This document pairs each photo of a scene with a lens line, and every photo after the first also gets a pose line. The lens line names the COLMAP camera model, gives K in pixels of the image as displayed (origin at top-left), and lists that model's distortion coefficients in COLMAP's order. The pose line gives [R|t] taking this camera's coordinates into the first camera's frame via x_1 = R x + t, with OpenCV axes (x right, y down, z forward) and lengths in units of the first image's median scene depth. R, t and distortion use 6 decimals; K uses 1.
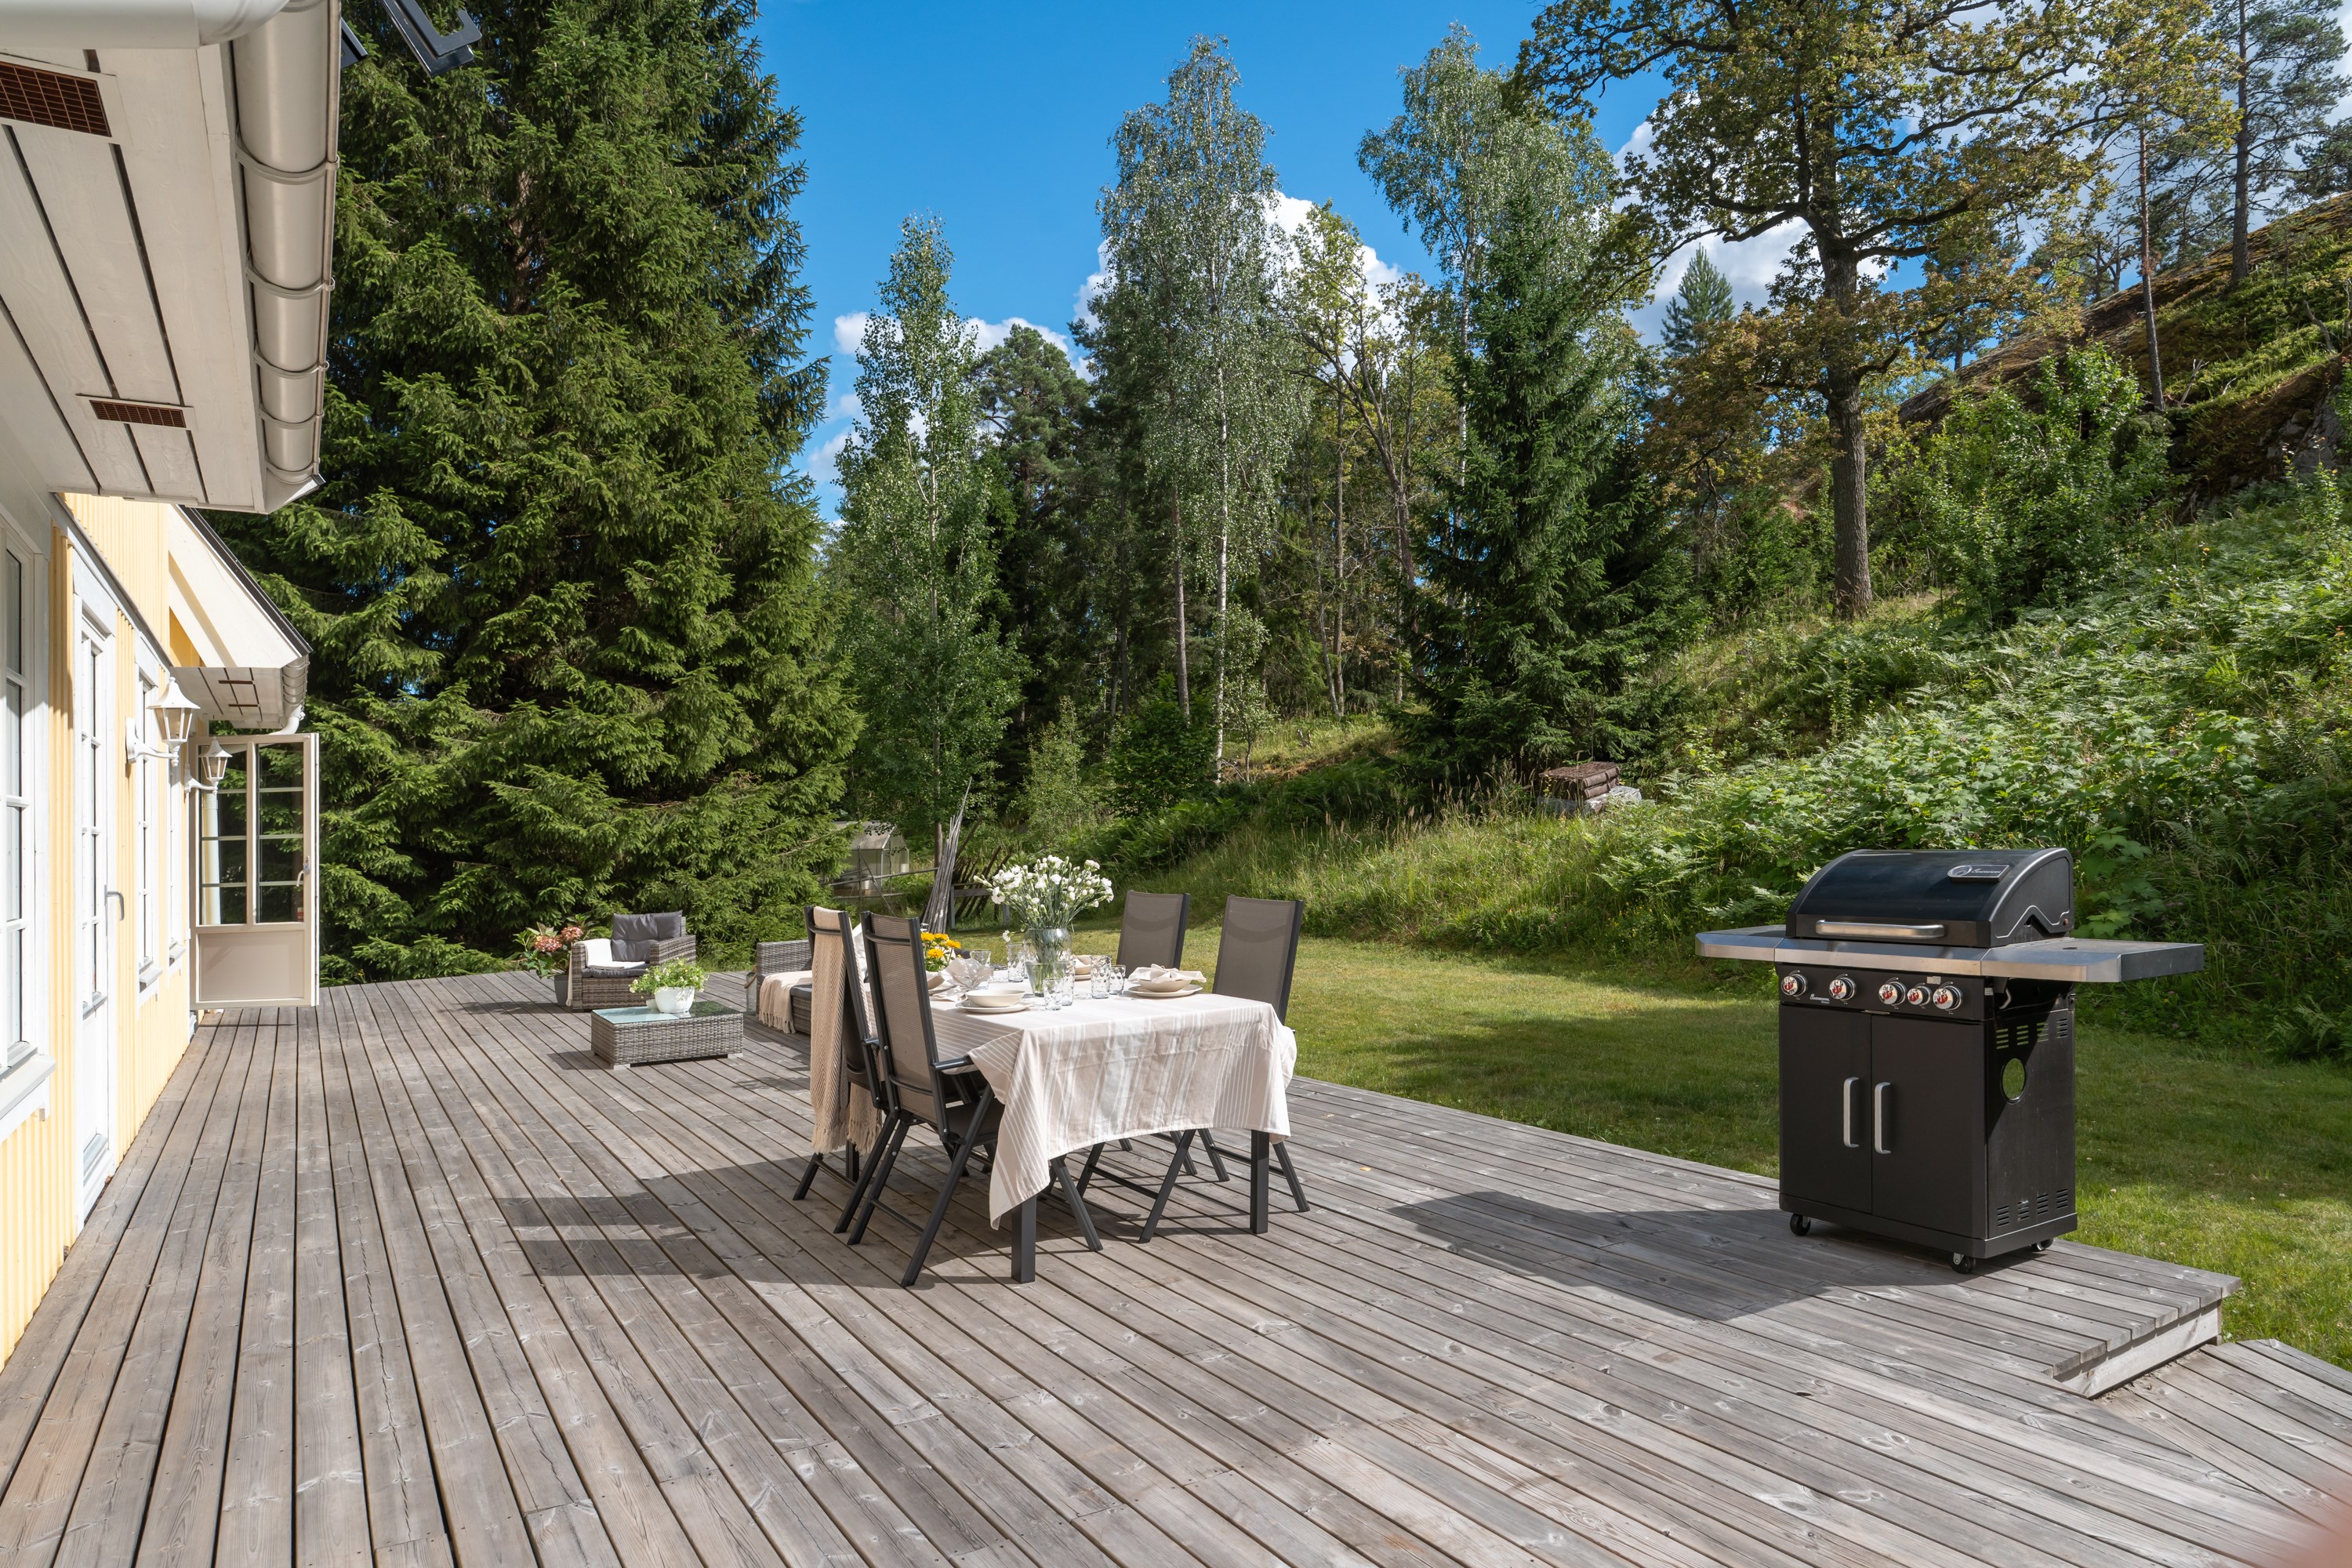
lens RADIAL K [[1423.8, 0, 1176.0], [0, 1423.8, 784.0], [0, 0, 1]] dist [-0.001164, -0.044709]
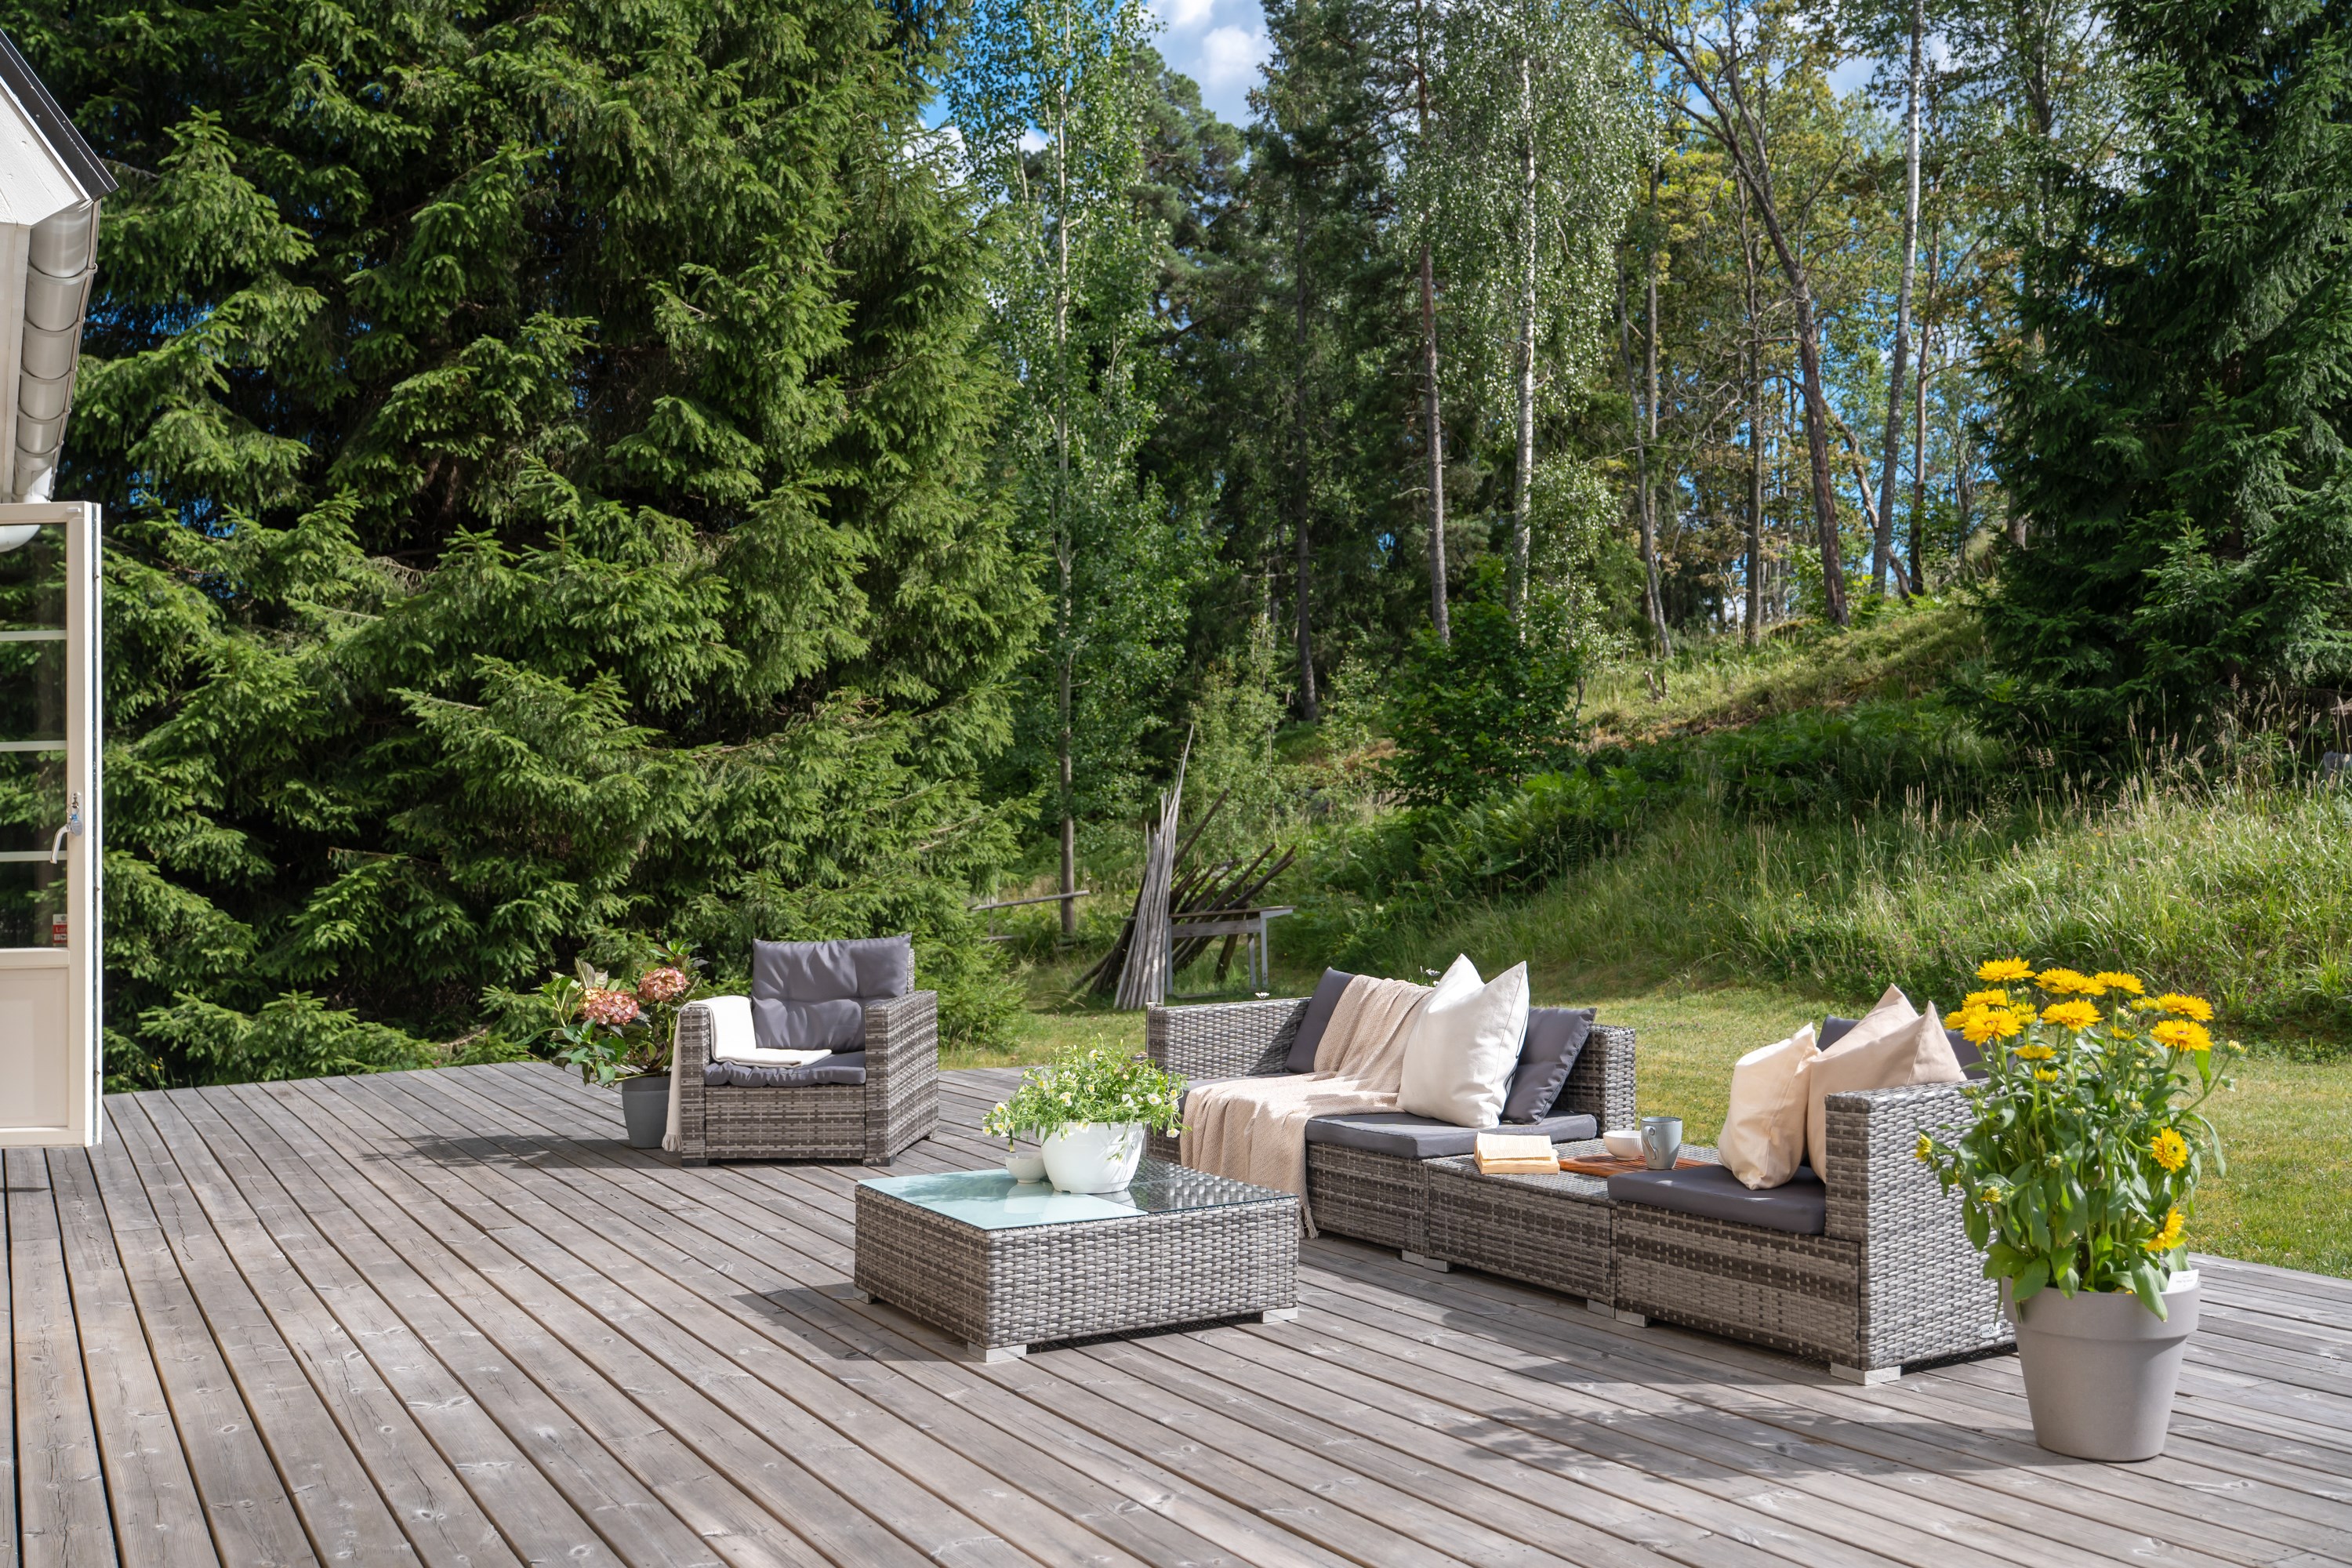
lens RADIAL K [[2102.9, 0, 1176.0], [0, 2102.9, 784.0], [0, 0, 1]] dist [0.035895, -0.101983]
pose [[0.999128, 0.006361, -0.041275, -0.168835], [-0.006518, 0.999972, -0.003659, 0.031313], [0.041251, 0.003925, 0.999141, 0.248396]]
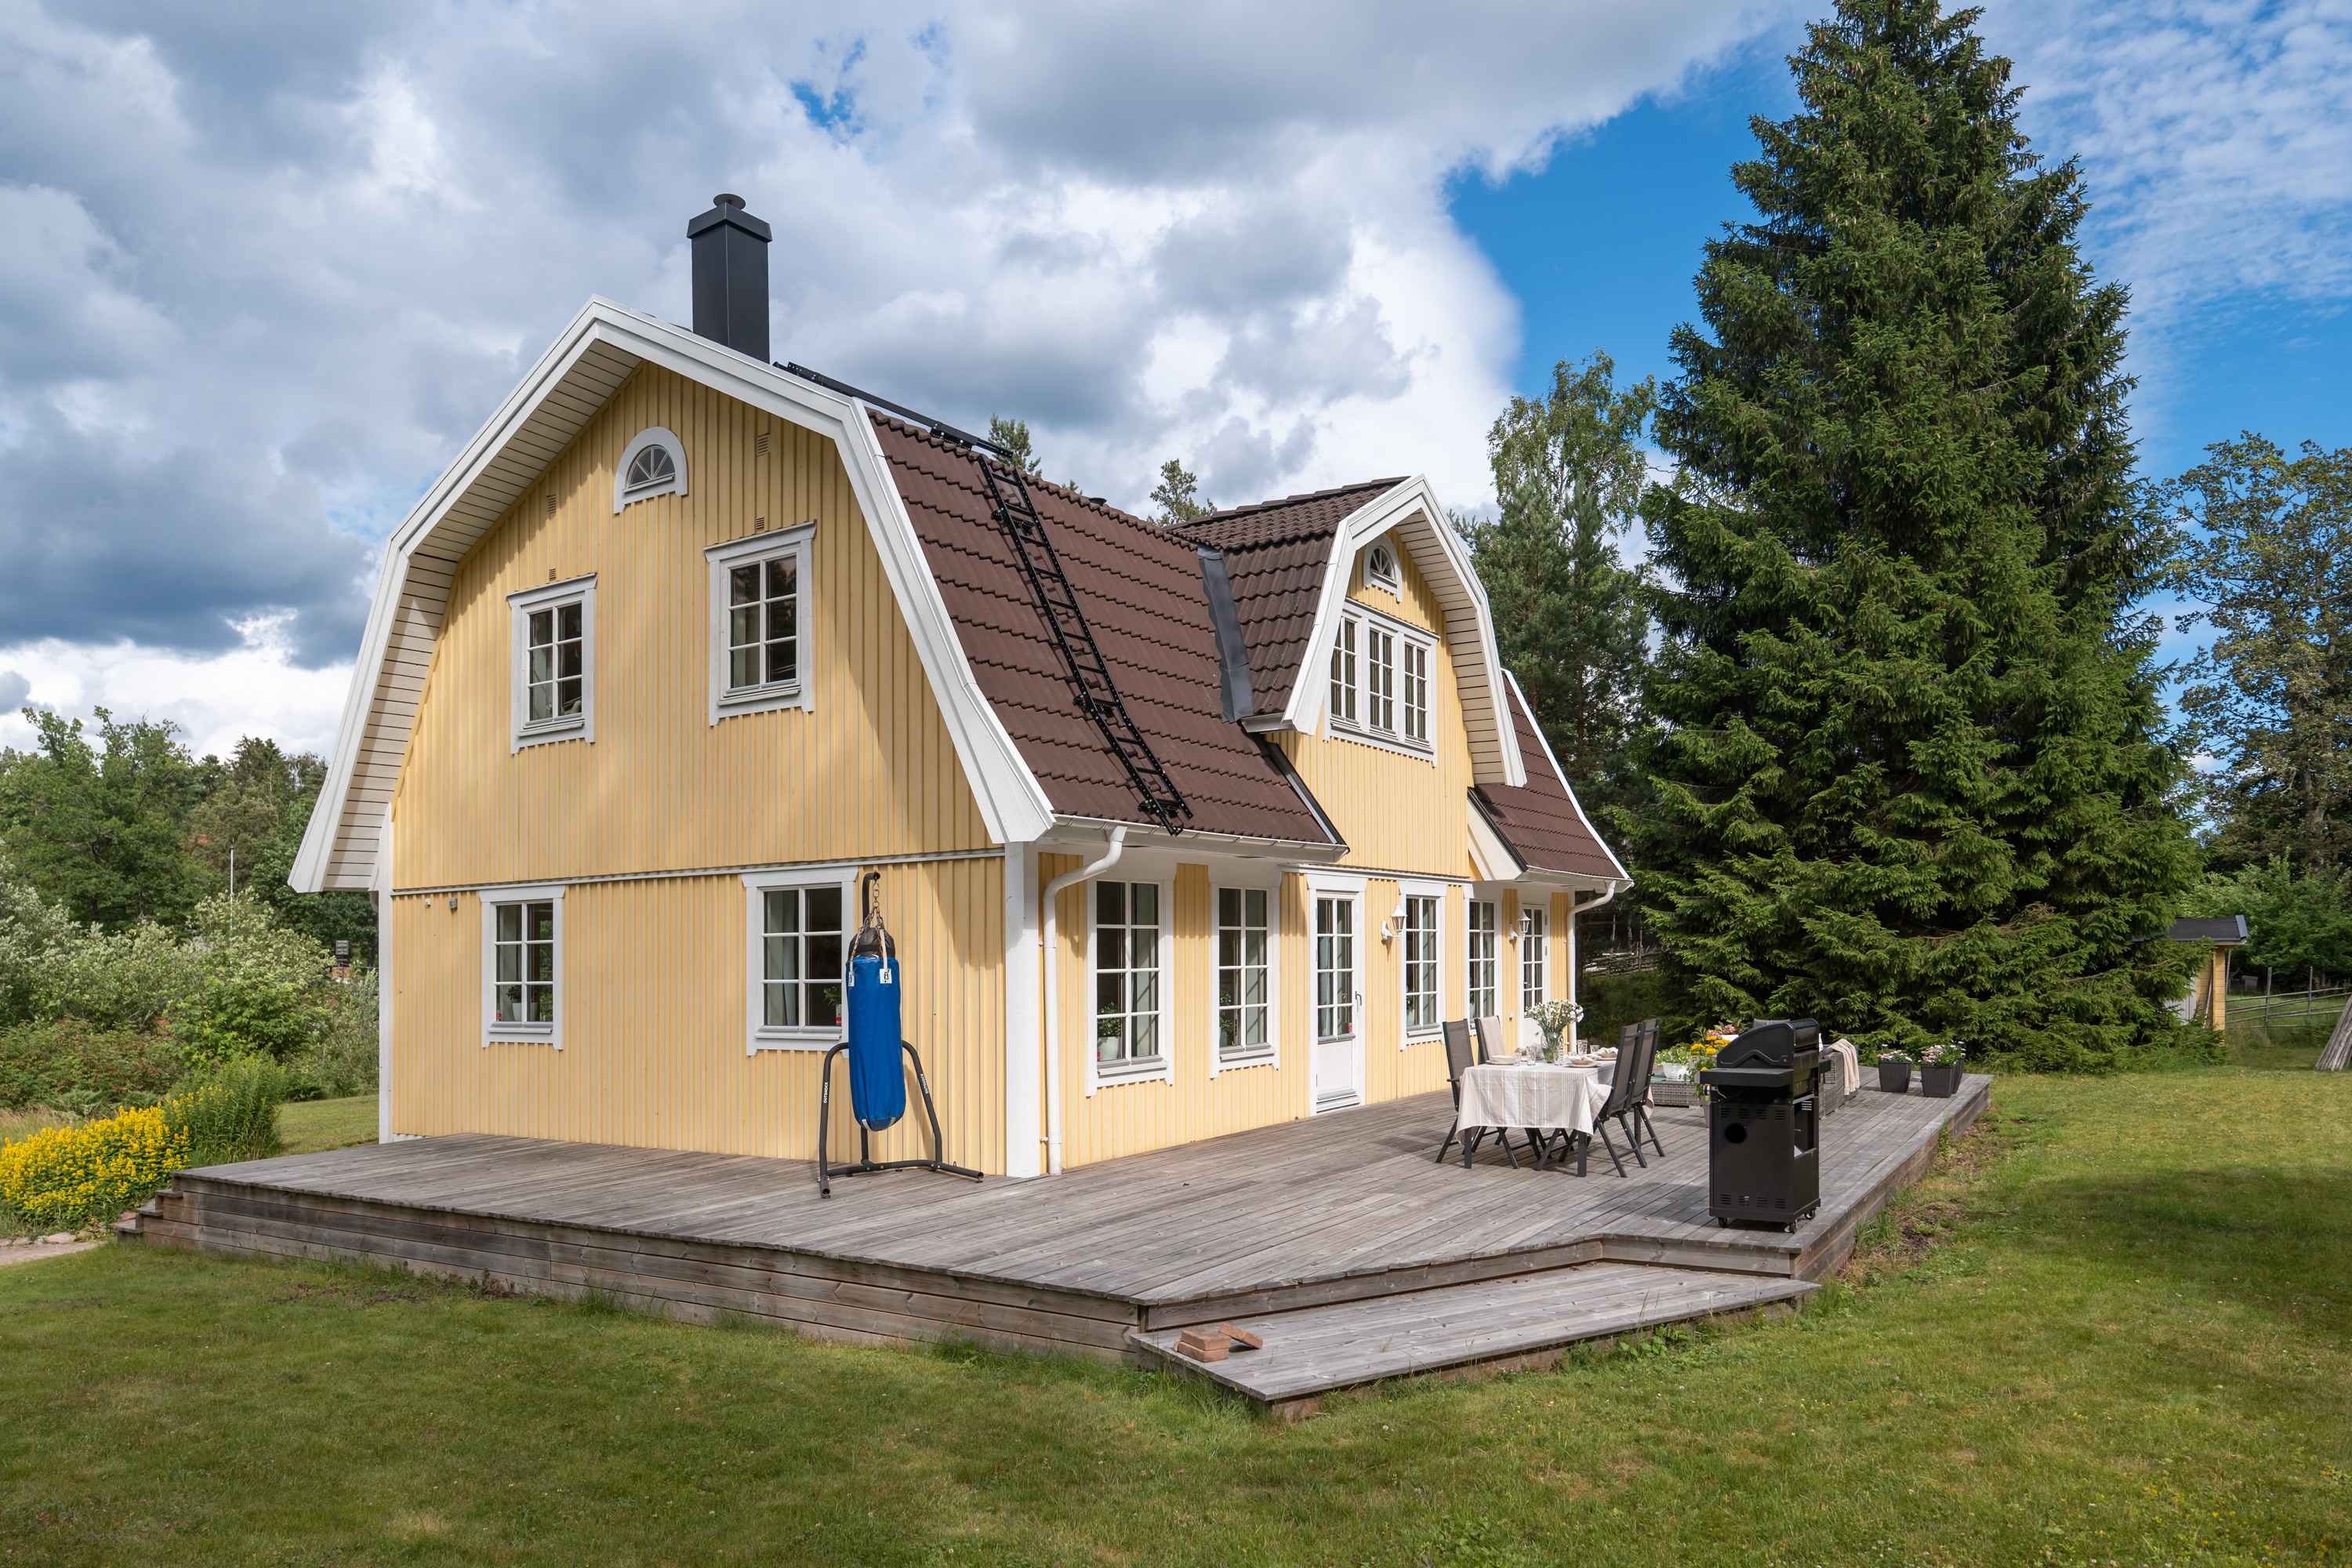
lens RADIAL K [[1590.8, 0, 1179.4], [0, 1590.8, 886.2], [0, 0, 1]] dist [-0.065673, 0.079817]
pose [[0.431715, -0.007543, -0.901979, 0.598961], [0.023083, 0.999730, 0.002687, -0.047488], [0.901715, -0.021980, 0.431772, -0.186110]]
